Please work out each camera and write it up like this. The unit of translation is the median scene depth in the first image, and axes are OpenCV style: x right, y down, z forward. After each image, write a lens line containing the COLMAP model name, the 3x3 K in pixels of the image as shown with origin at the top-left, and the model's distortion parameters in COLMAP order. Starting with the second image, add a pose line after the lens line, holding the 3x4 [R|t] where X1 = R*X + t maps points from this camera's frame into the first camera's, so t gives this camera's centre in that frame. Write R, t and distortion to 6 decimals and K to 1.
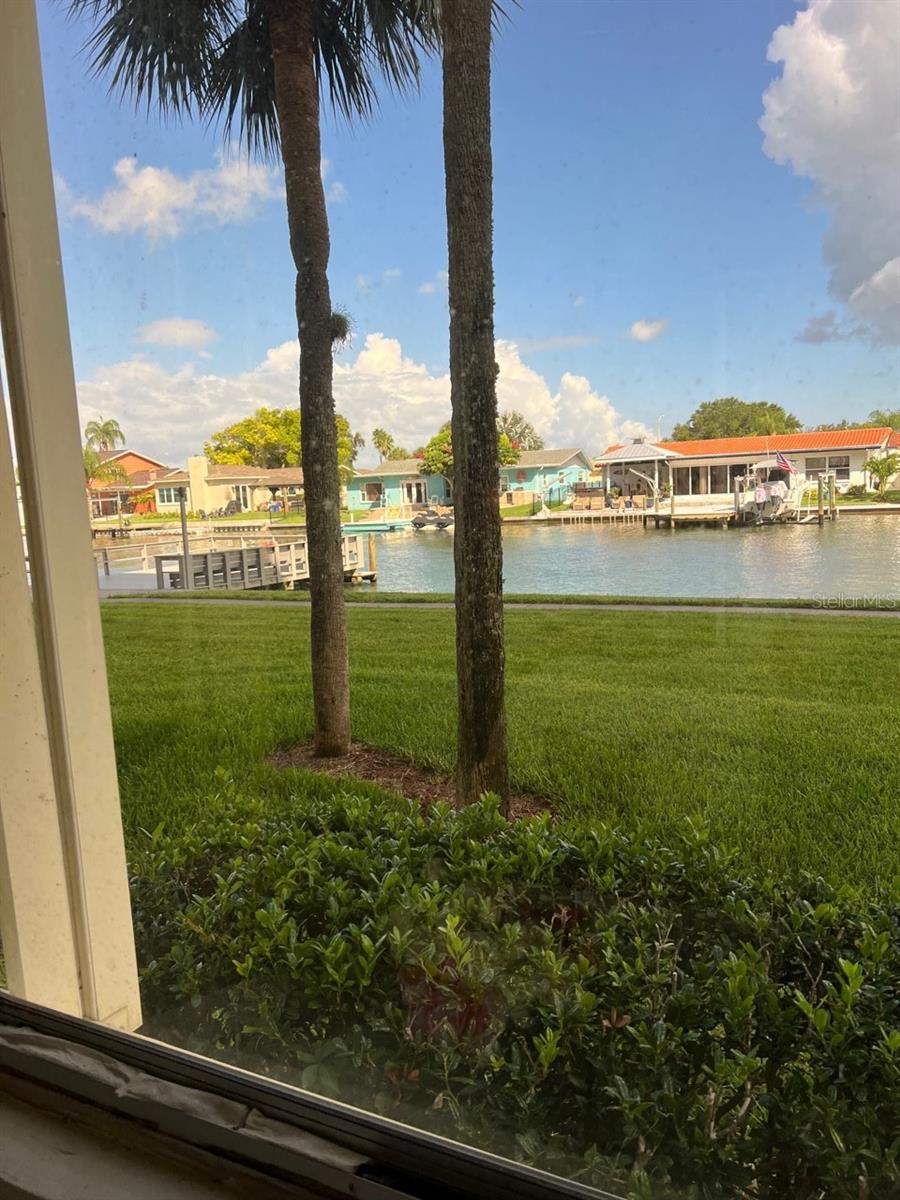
lens RADIAL K [[918.4, 0, 458.3], [0, 918.4, 602.6], [0, 0, 1]] dist [0.075584, -0.020726]
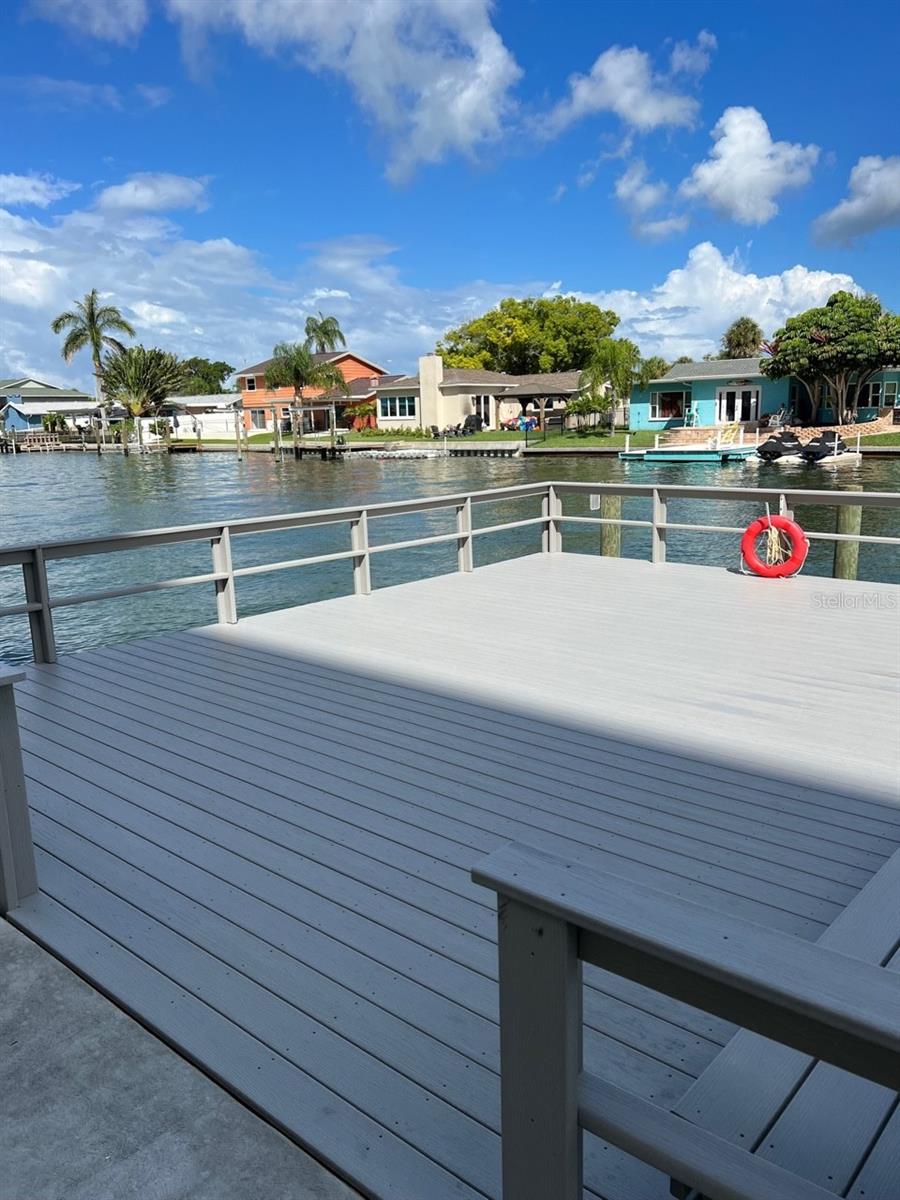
lens RADIAL K [[918.4, 0, 444.8], [0, 918.4, 607.4], [0, 0, 1]] dist [0.075584, -0.020726]
pose [[0.971591, 0.071422, -0.225633, -0.082181], [-0.052315, 0.994606, 0.089561, -0.019129], [0.230812, -0.075212, 0.970087, 0.240805]]
